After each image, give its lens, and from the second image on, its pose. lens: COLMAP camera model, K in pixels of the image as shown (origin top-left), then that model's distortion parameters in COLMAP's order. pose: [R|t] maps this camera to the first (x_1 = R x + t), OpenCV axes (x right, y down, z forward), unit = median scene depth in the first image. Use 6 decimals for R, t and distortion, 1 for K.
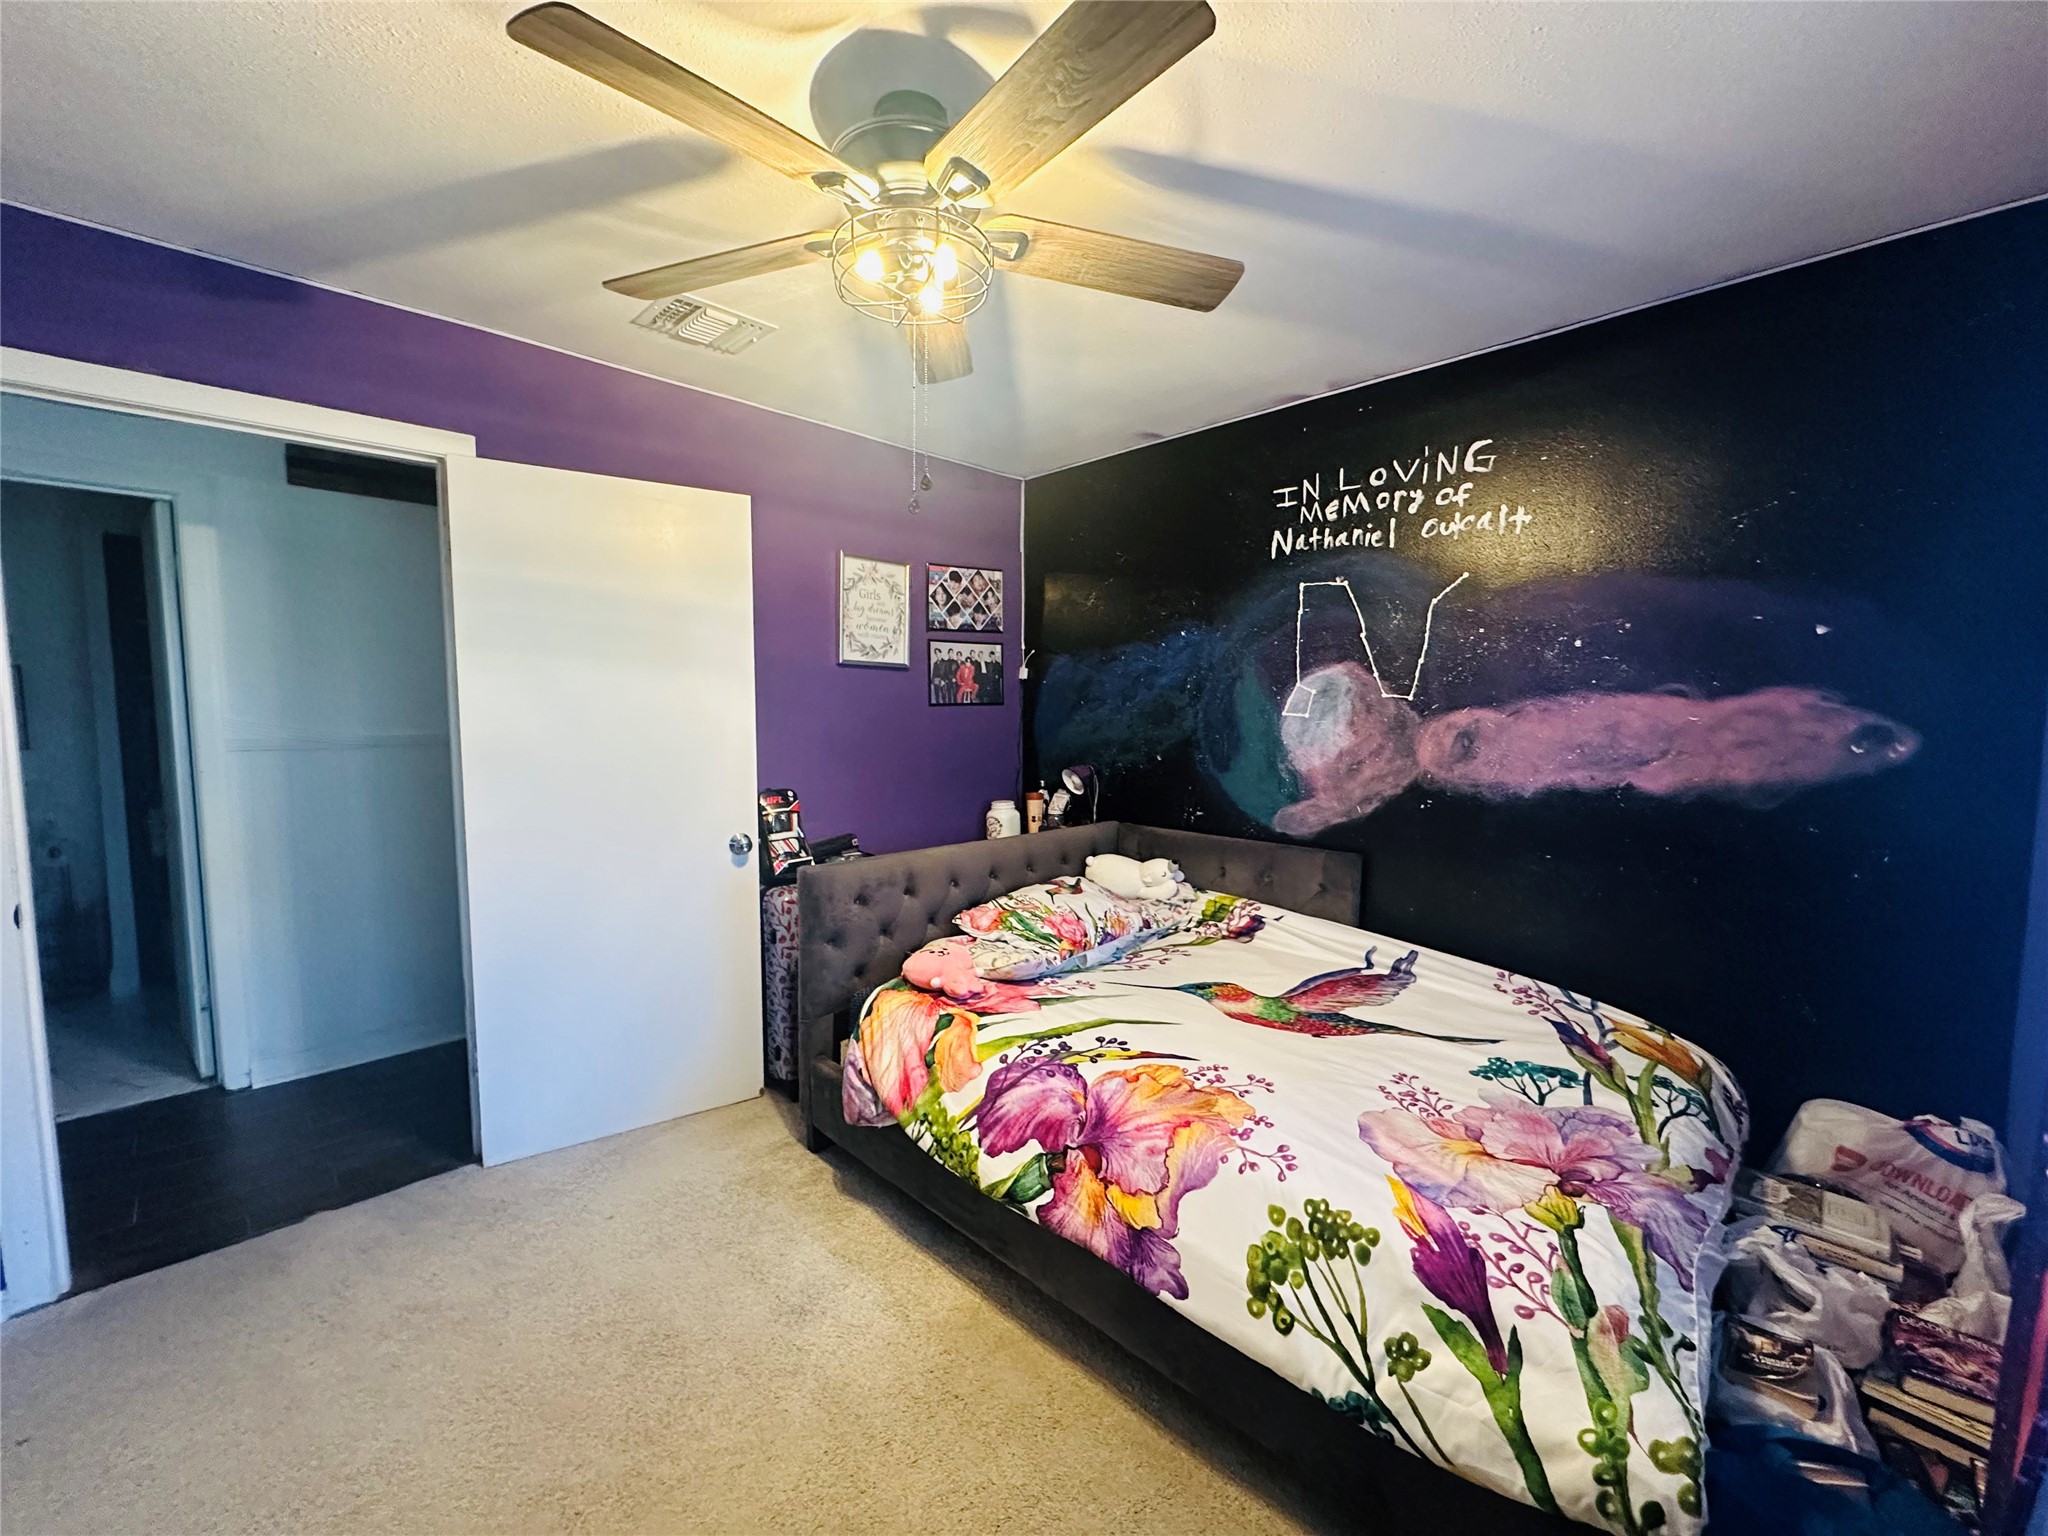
lens RADIAL K [[821.8, 0, 1020.2], [0, 821.8, 764.5], [0, 0, 1]] dist [-0.001560, 0.000237]
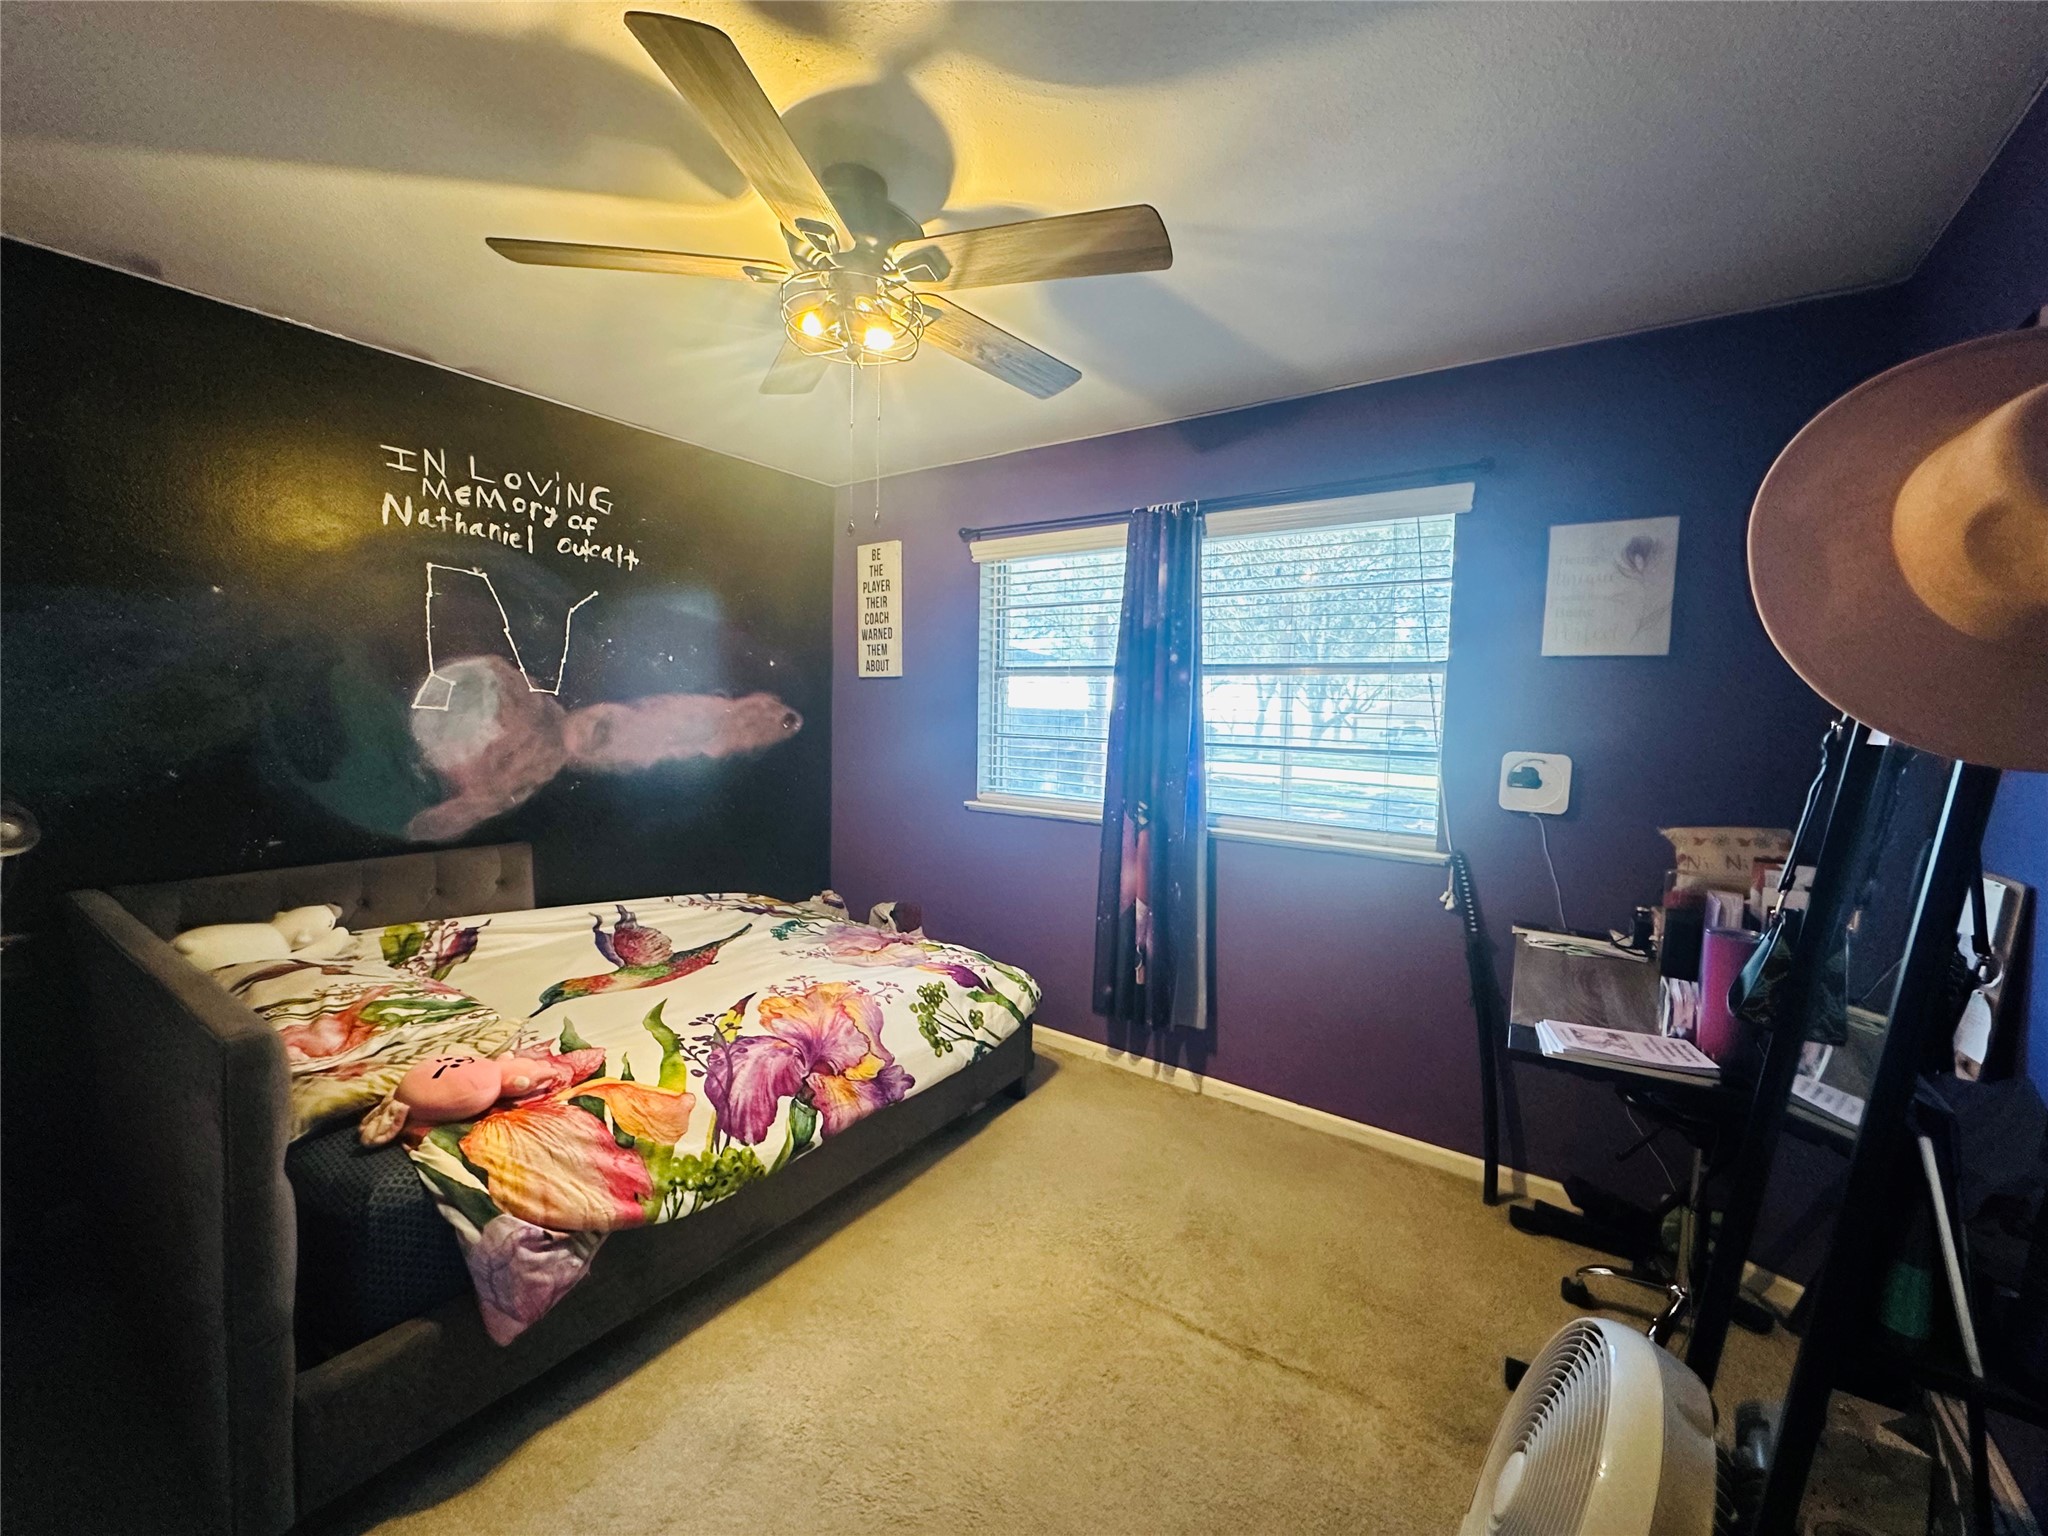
lens RADIAL K [[821.8, 0, 1020.3], [0, 821.8, 773.4], [0, 0, 1]] dist [-0.001560, 0.000237]
pose [[-0.177950, -0.083992, 0.980448, -0.858269], [0.051282, 0.994205, 0.094479, -0.052235], [-0.982702, 0.067091, -0.172611, 0.664028]]
